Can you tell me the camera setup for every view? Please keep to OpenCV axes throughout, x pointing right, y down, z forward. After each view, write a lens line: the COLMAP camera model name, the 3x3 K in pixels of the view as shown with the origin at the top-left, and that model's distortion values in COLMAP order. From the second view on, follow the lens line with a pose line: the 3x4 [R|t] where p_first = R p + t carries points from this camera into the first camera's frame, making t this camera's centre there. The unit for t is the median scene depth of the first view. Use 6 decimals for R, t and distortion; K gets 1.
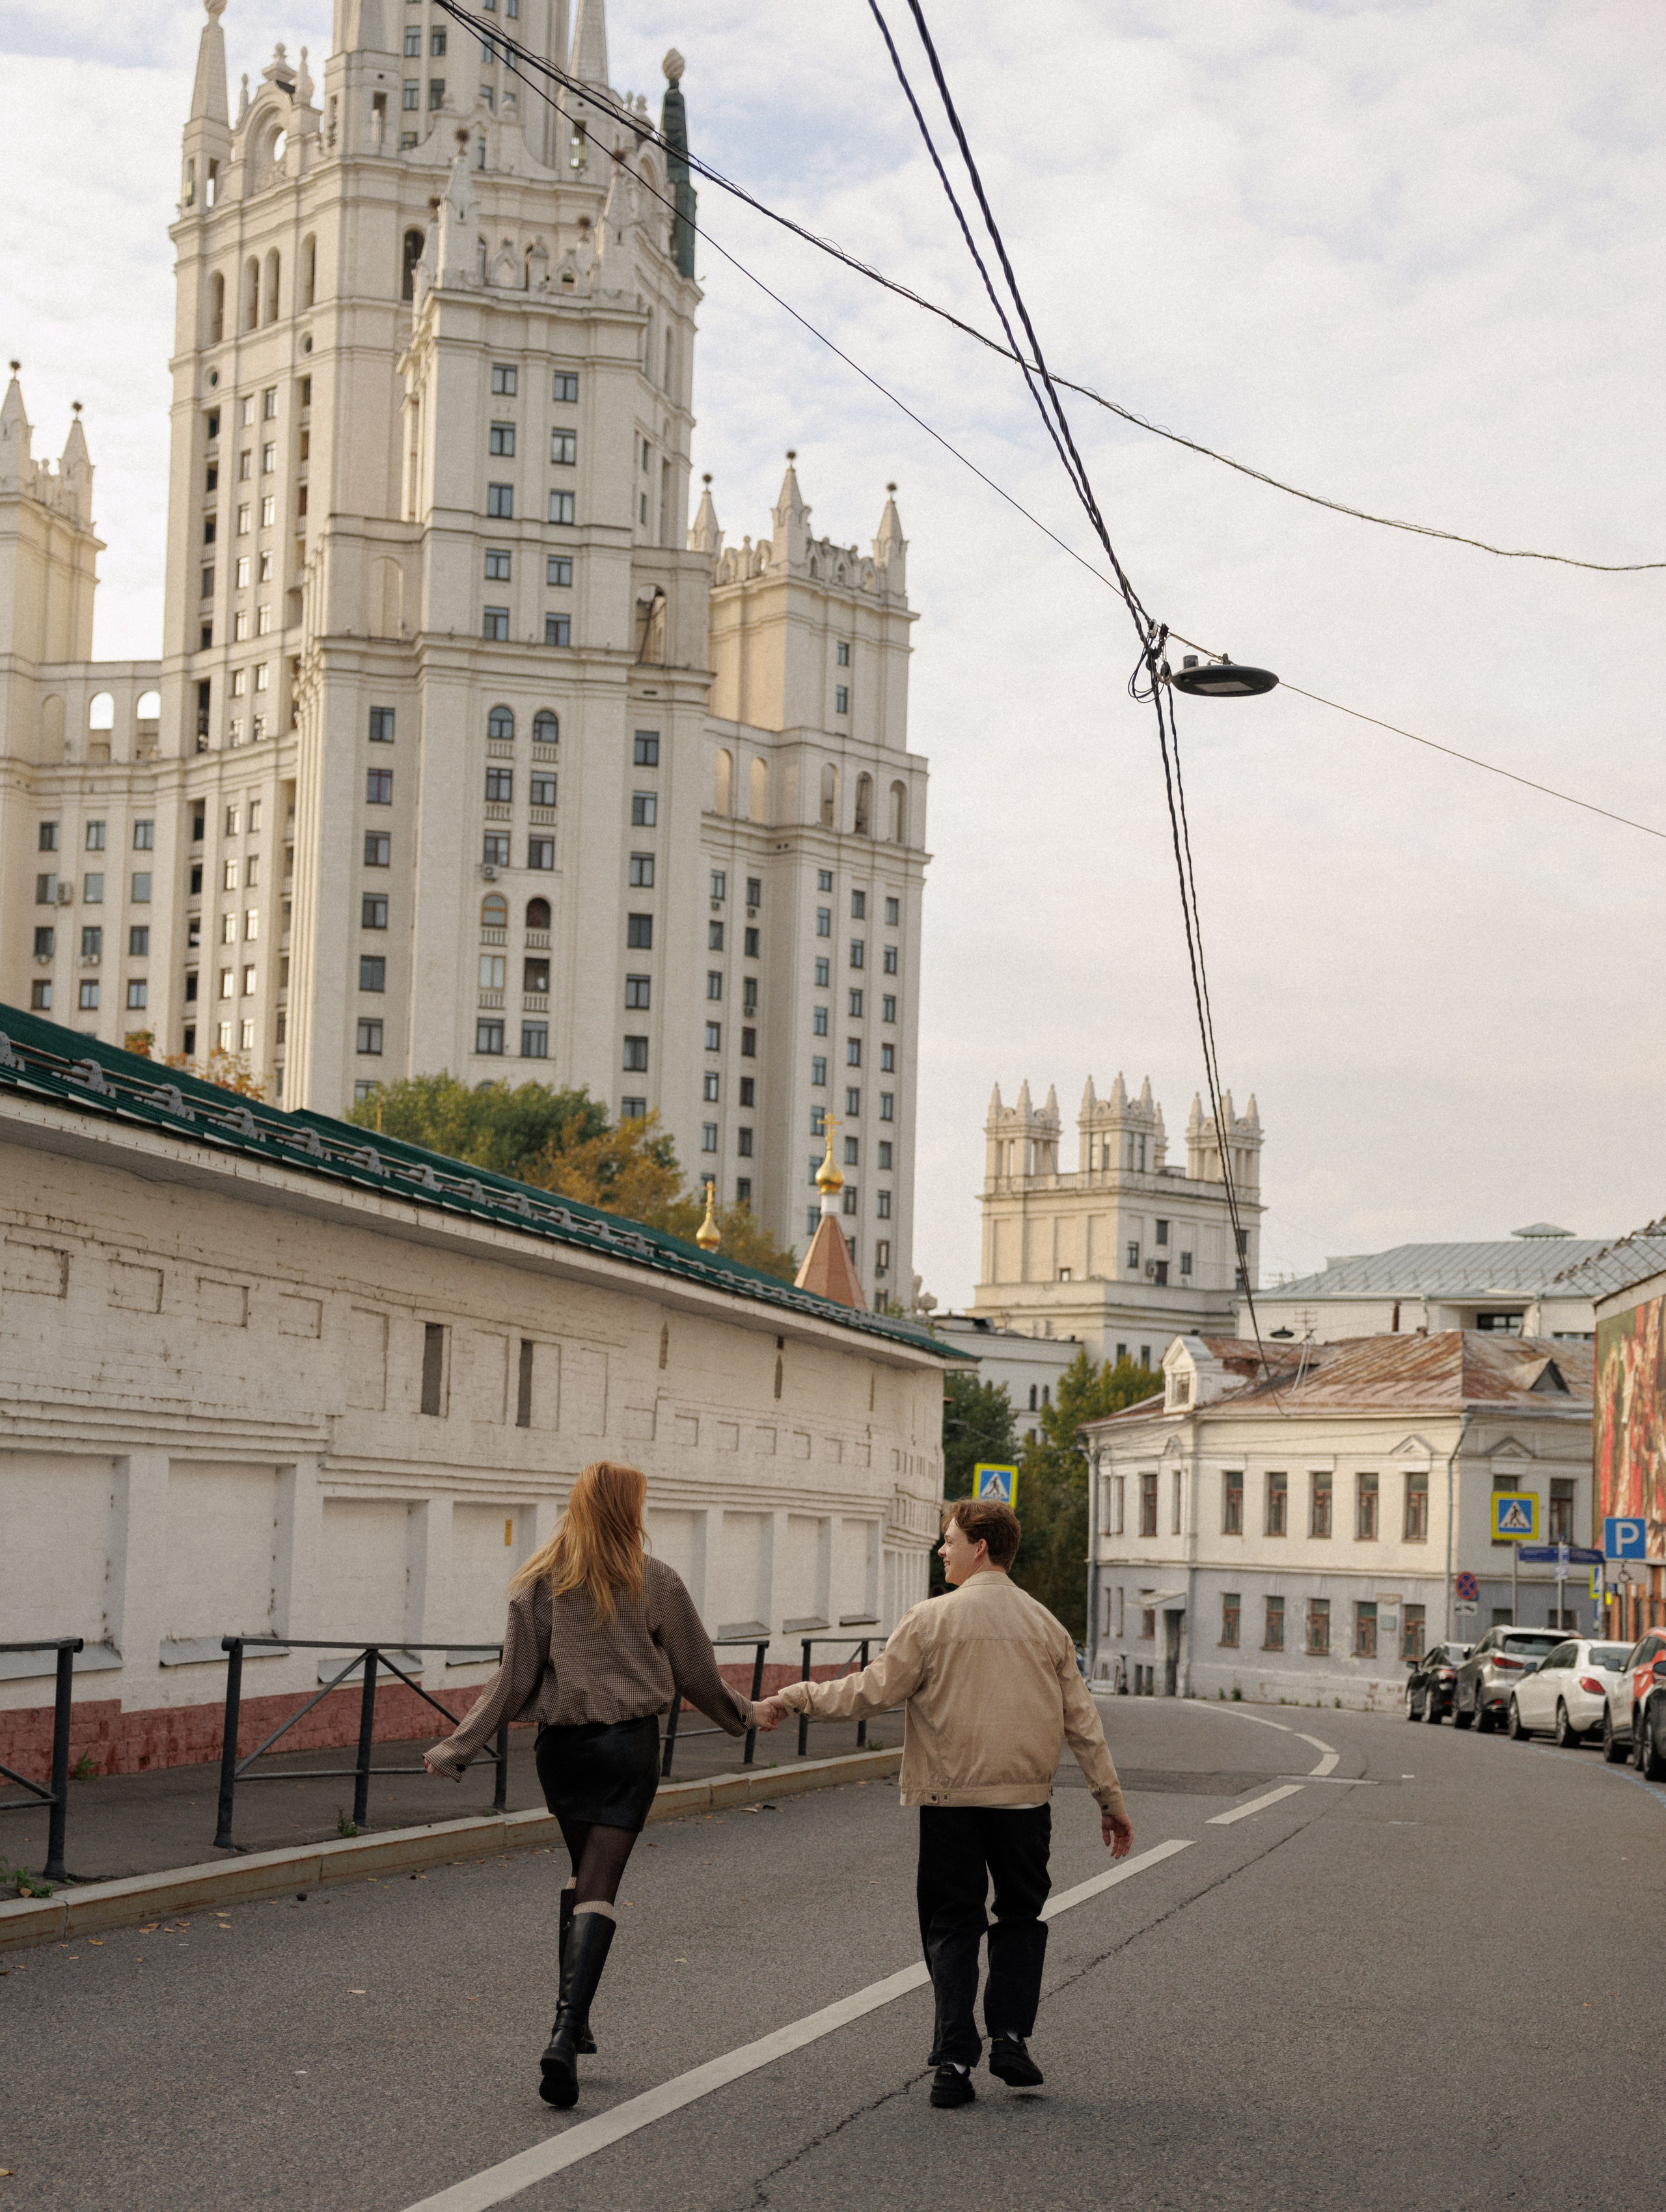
lens RADIAL K [[4060.9, 0, 837.1], [0, 4060.9, 1230.4], [0, 0, 1]] dist [0.173398, 0.000000]
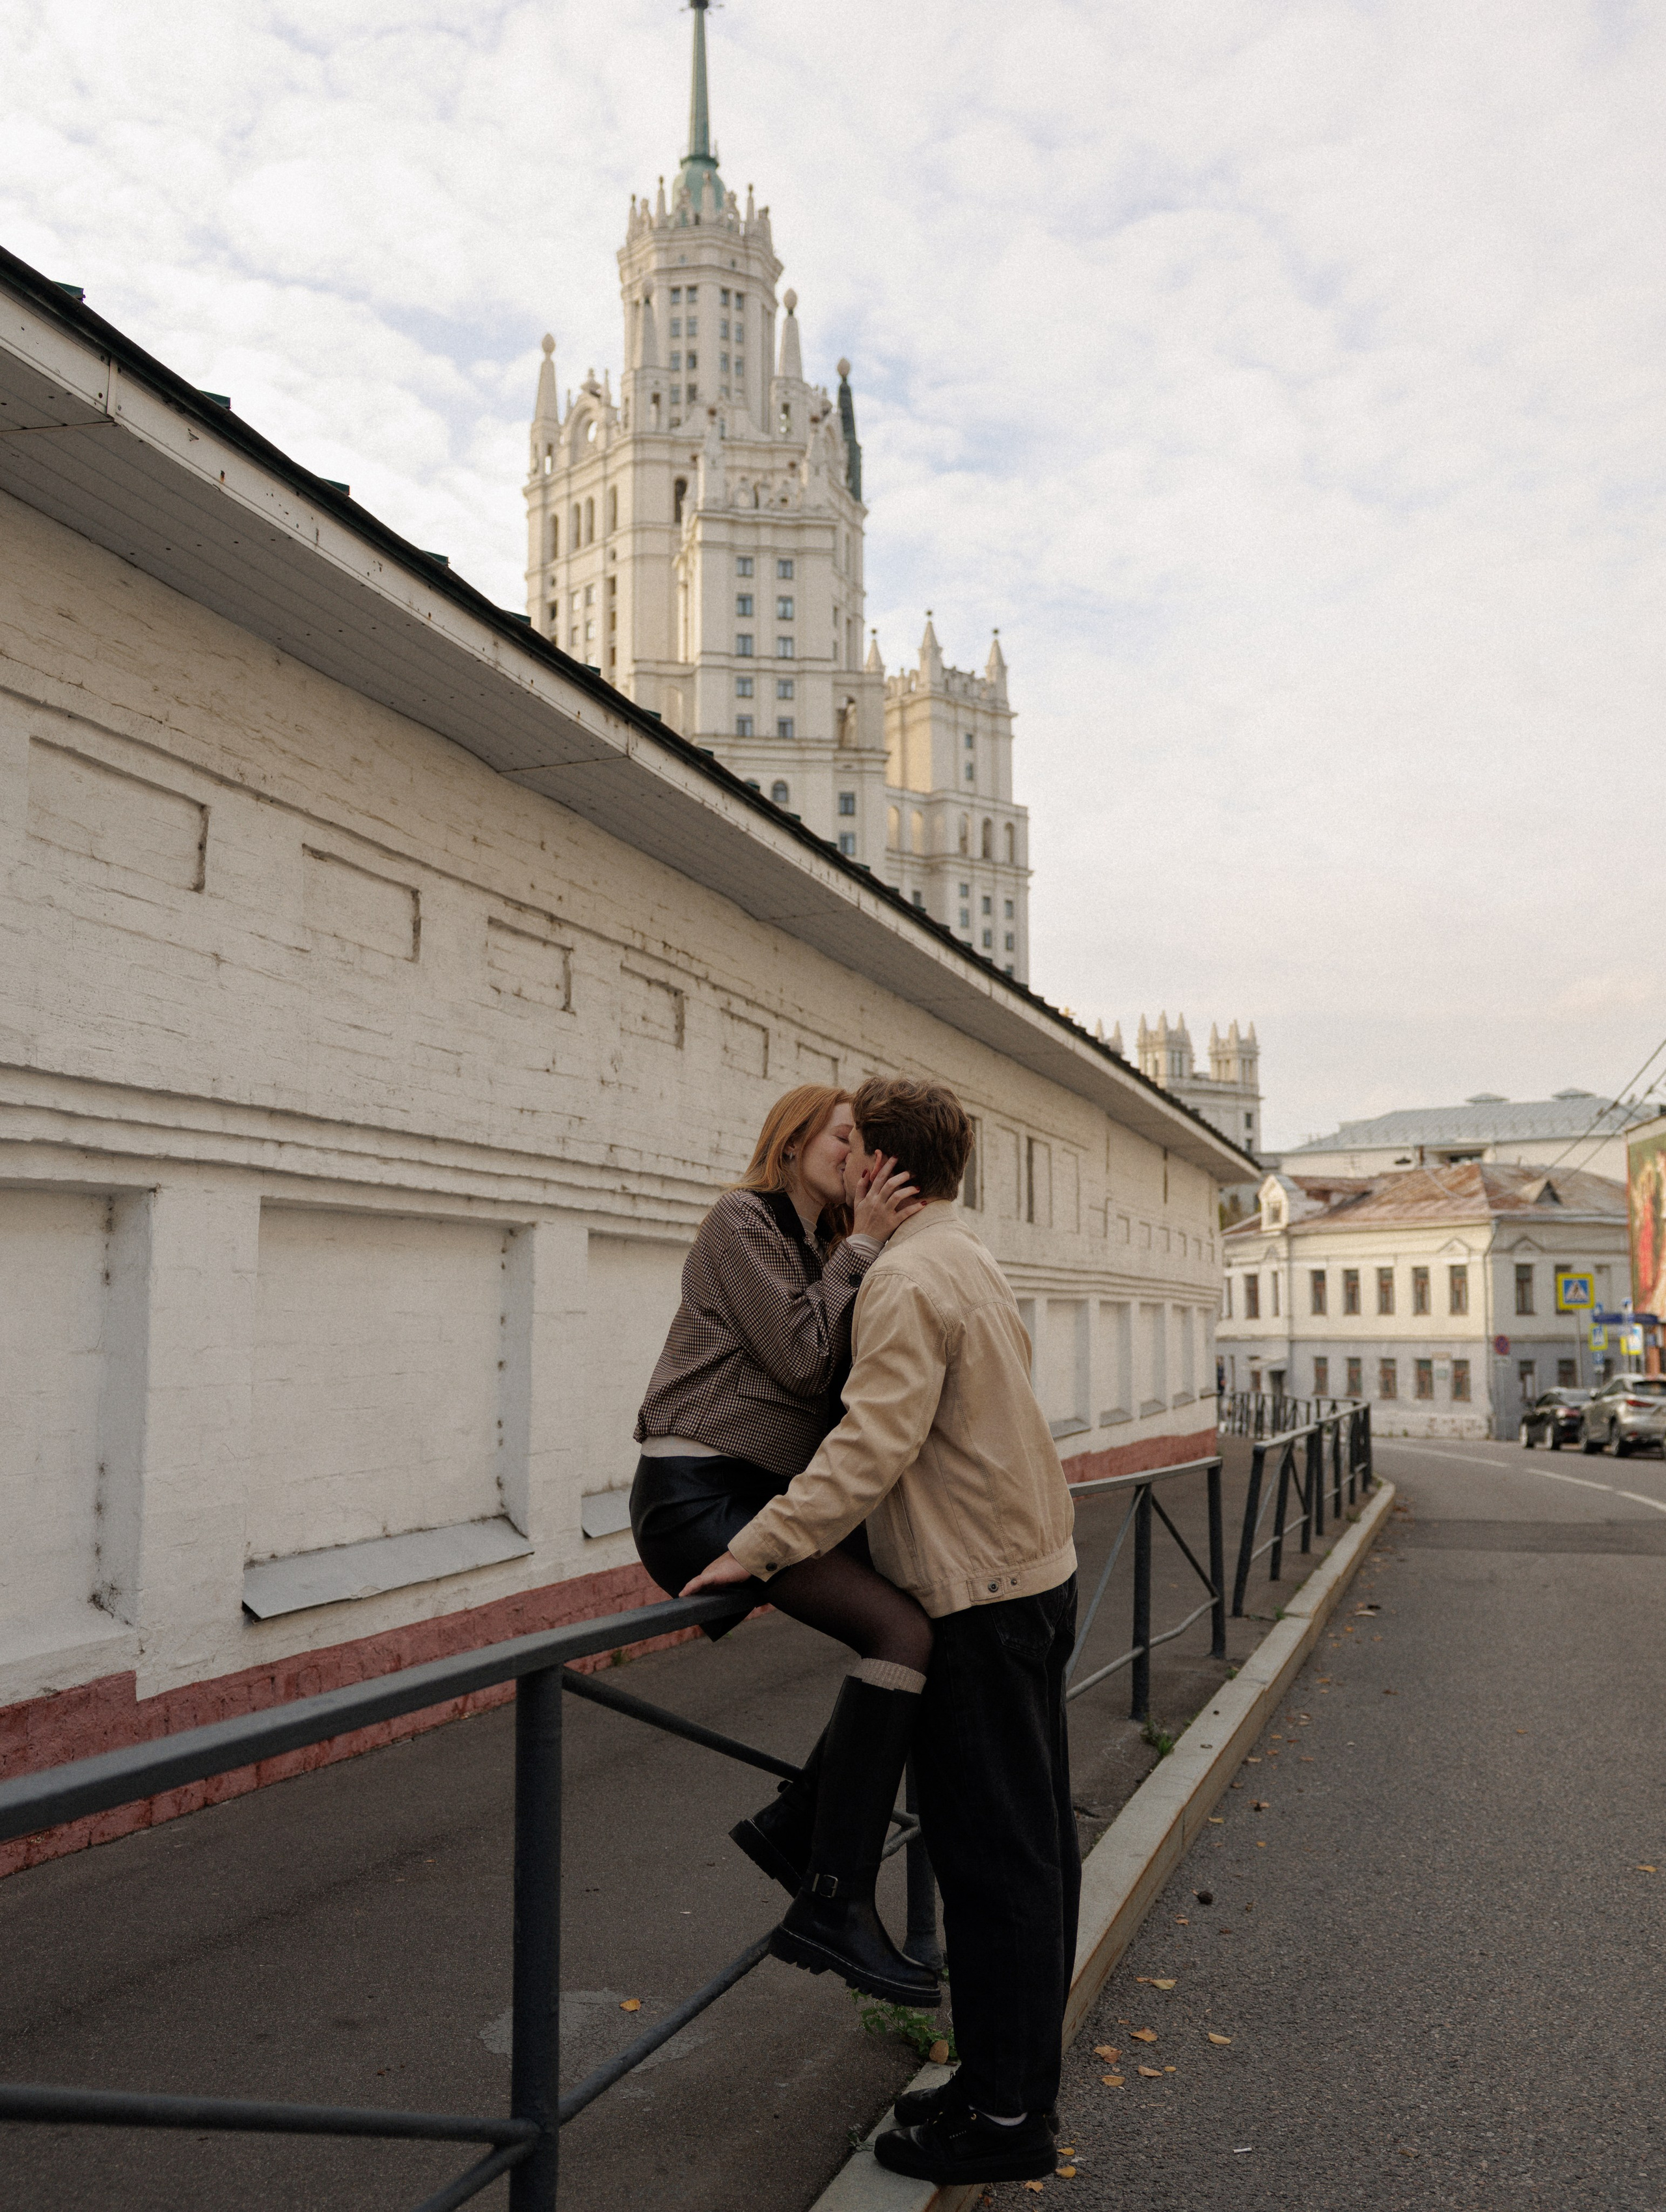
lens RADIAL K [[2576.7, 0, 799.2], [0, 2576.7, 1064.7], [0, 0, 1]] dist [-0.021801, 0.000000]
pose [[0.997671, -0.040131, -0.055161, -0.014932], [0.038577, 0.998836, -0.028952, 0.003841], [0.056259, 0.026757, 0.998058, 0.053394]]
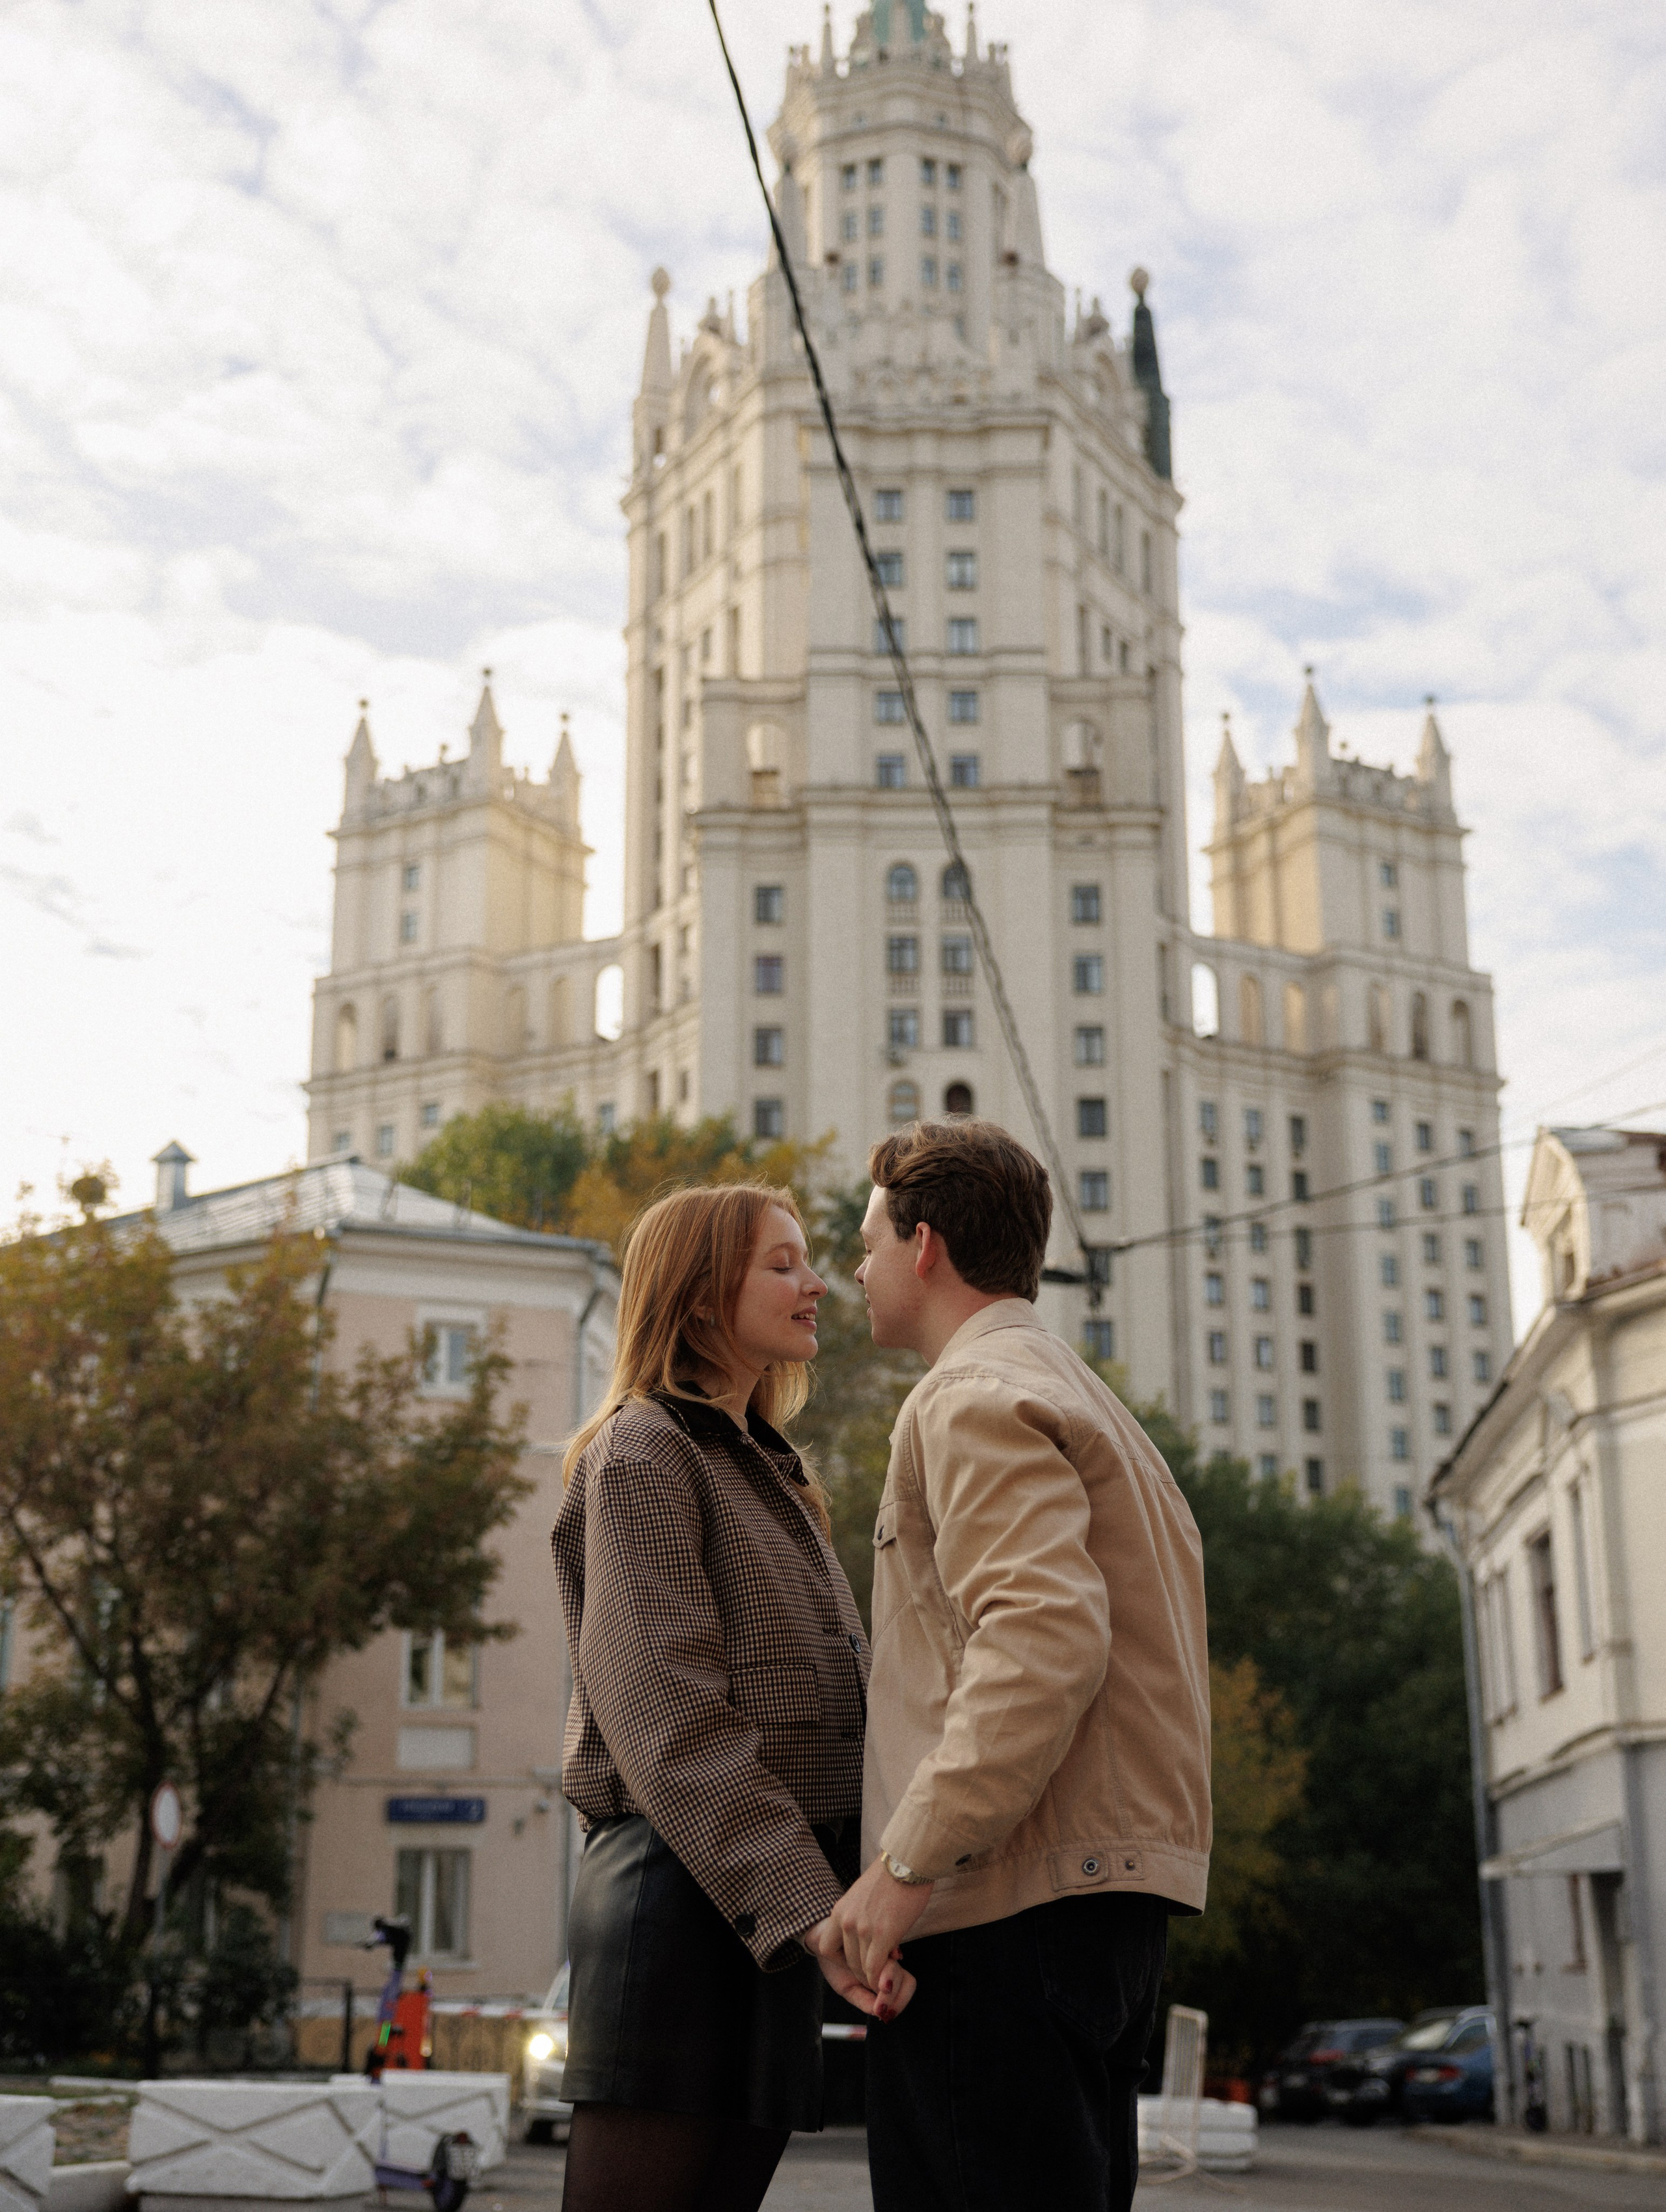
lens RADIAL K [[3048.4, 0, 839.6], [0, 3048.4, 1091.2], [0, 0, 1]] dist [0.072692, 0.000000]
pose [[0.965225, -0.102265, -0.240589, 0.047259], [0.052814, 0.977616, -0.203659, 0.040635], [0.256031, 0.183870, 0.949021, 0.376949]]
